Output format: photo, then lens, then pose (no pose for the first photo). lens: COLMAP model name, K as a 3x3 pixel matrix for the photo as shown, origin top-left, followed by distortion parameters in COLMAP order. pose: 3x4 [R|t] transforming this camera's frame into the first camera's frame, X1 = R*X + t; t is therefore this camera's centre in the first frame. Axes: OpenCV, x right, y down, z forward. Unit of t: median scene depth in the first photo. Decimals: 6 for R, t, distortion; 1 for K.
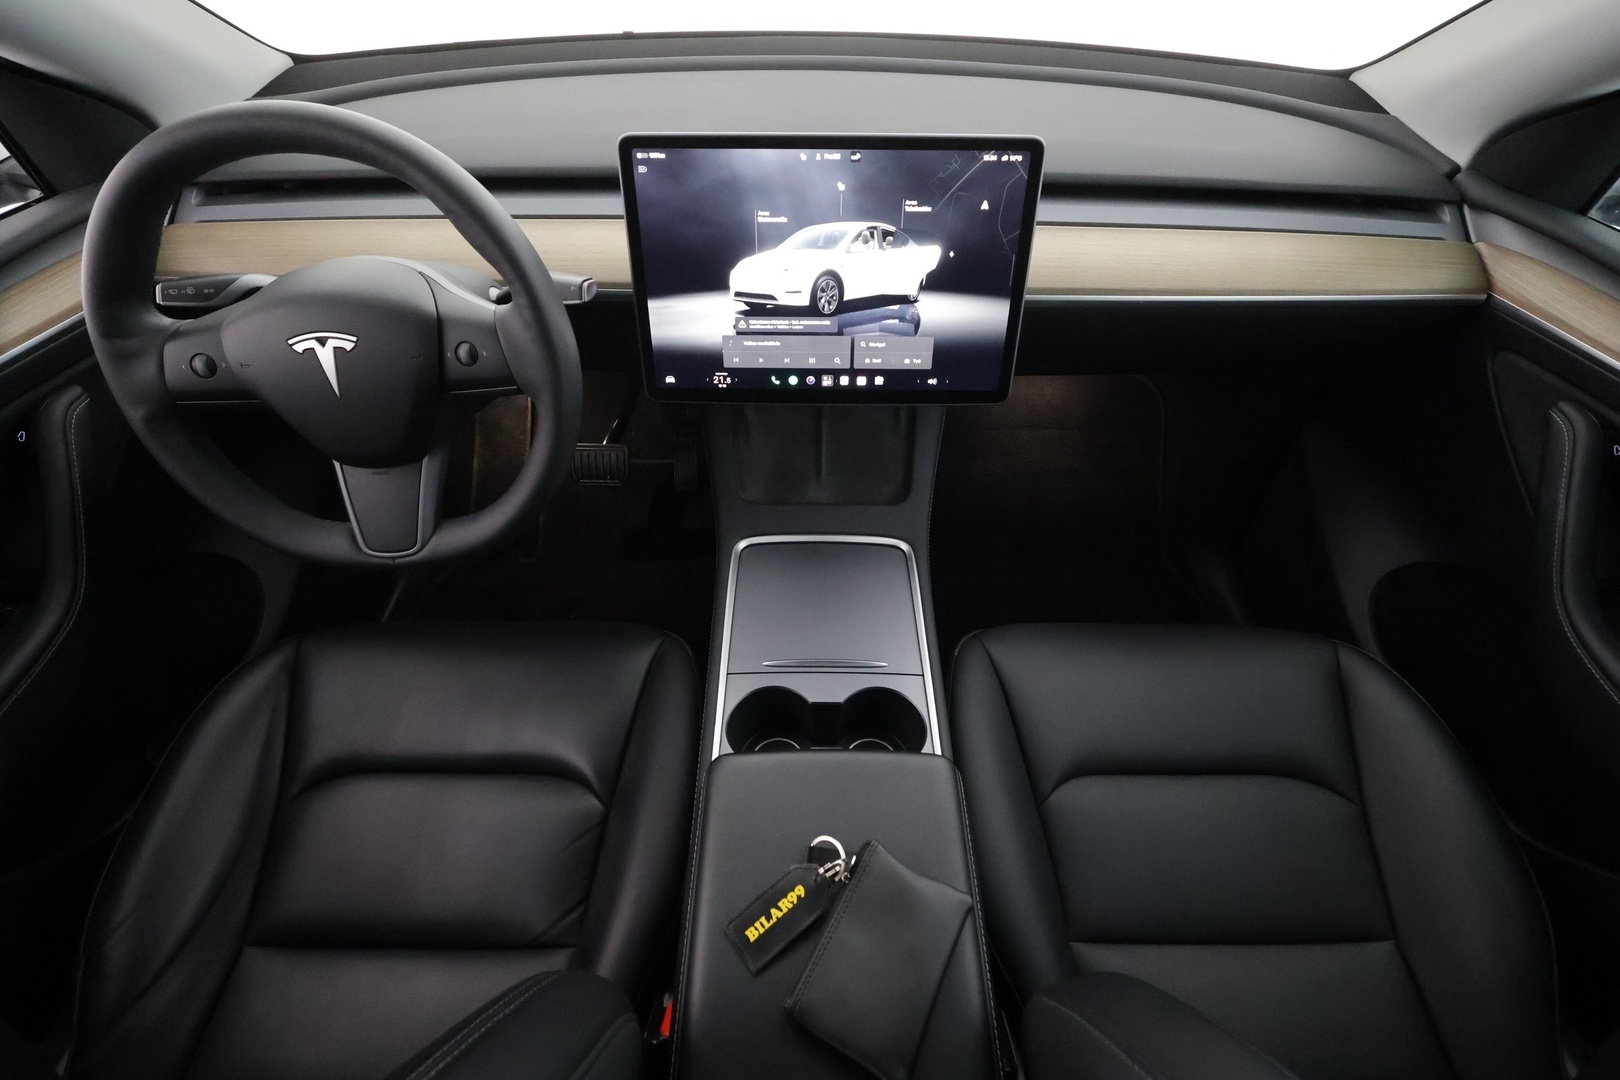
lens RADIAL K [[714.6, 0, 811.1], [0, 714.6, 518.7], [0, 0, 1]] dist [-0.002213, 0.000137]
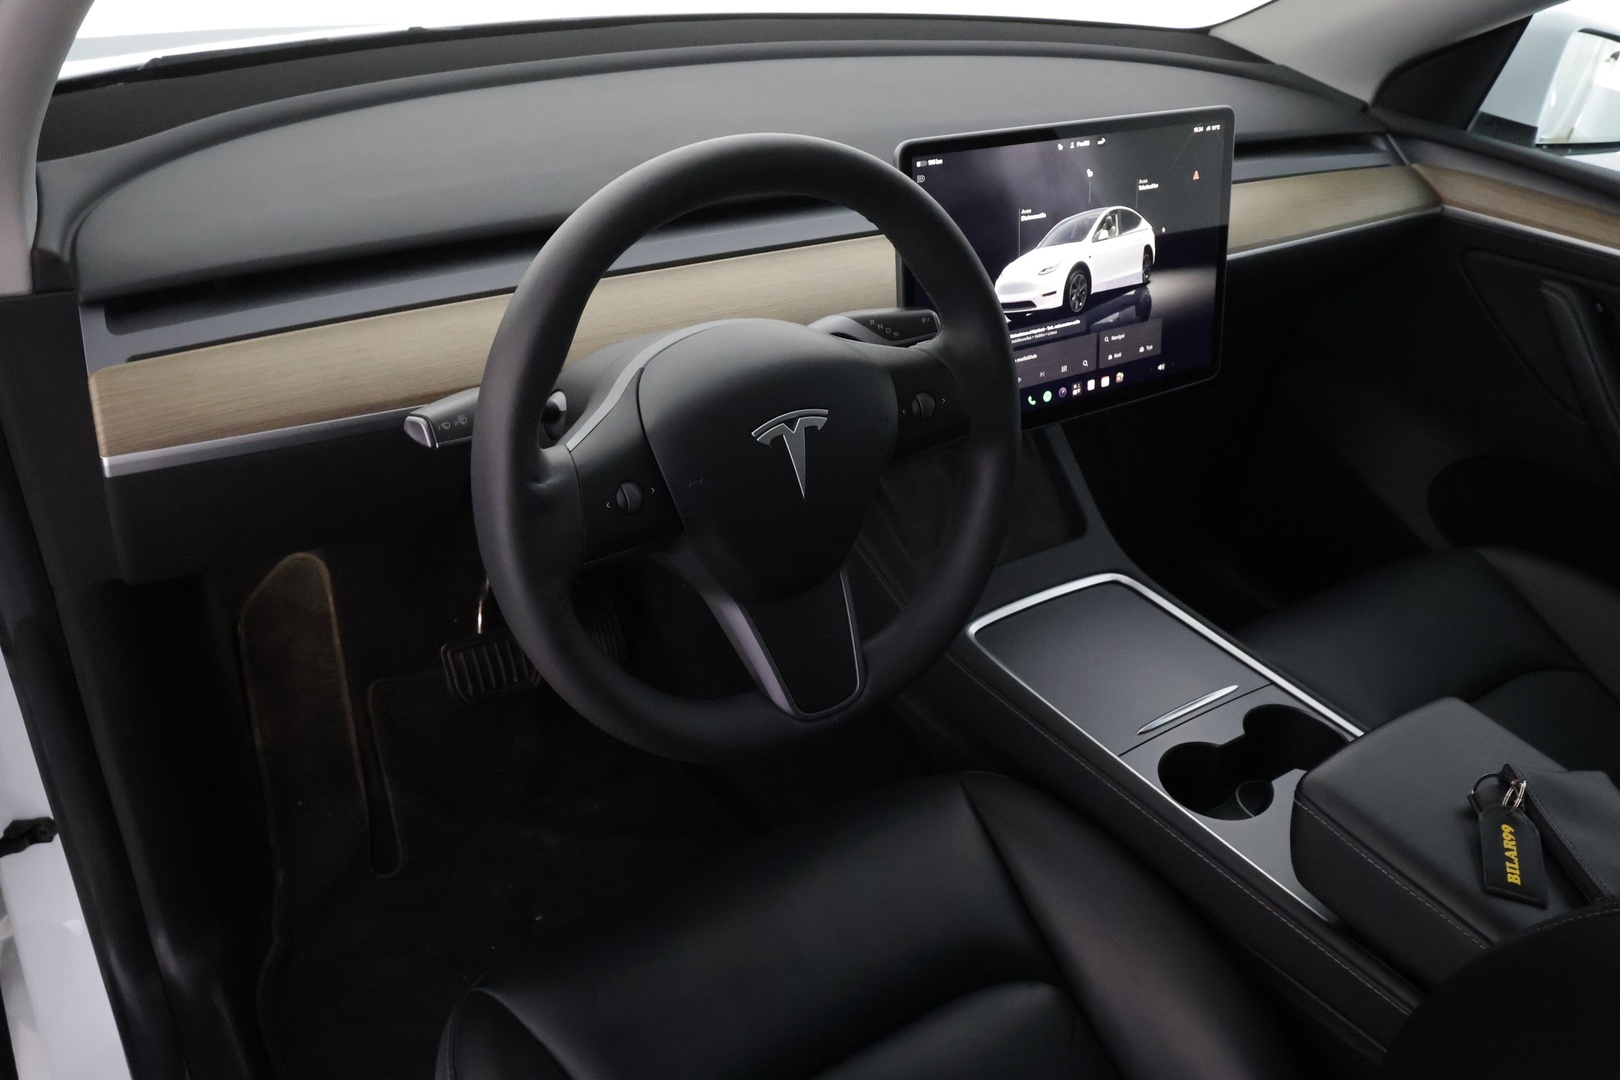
lens RADIAL K [[1221.2, 0, 741.6], [0, 1221.2, 534.8], [0, 0, 1]] dist [0.002340, 0.006872]
pose [[0.842514, -0.247928, 0.478228, -1.100616], [0.328173, 0.940253, -0.090701, -0.029351], [-0.427169, 0.233358, 0.873539, -0.067261]]
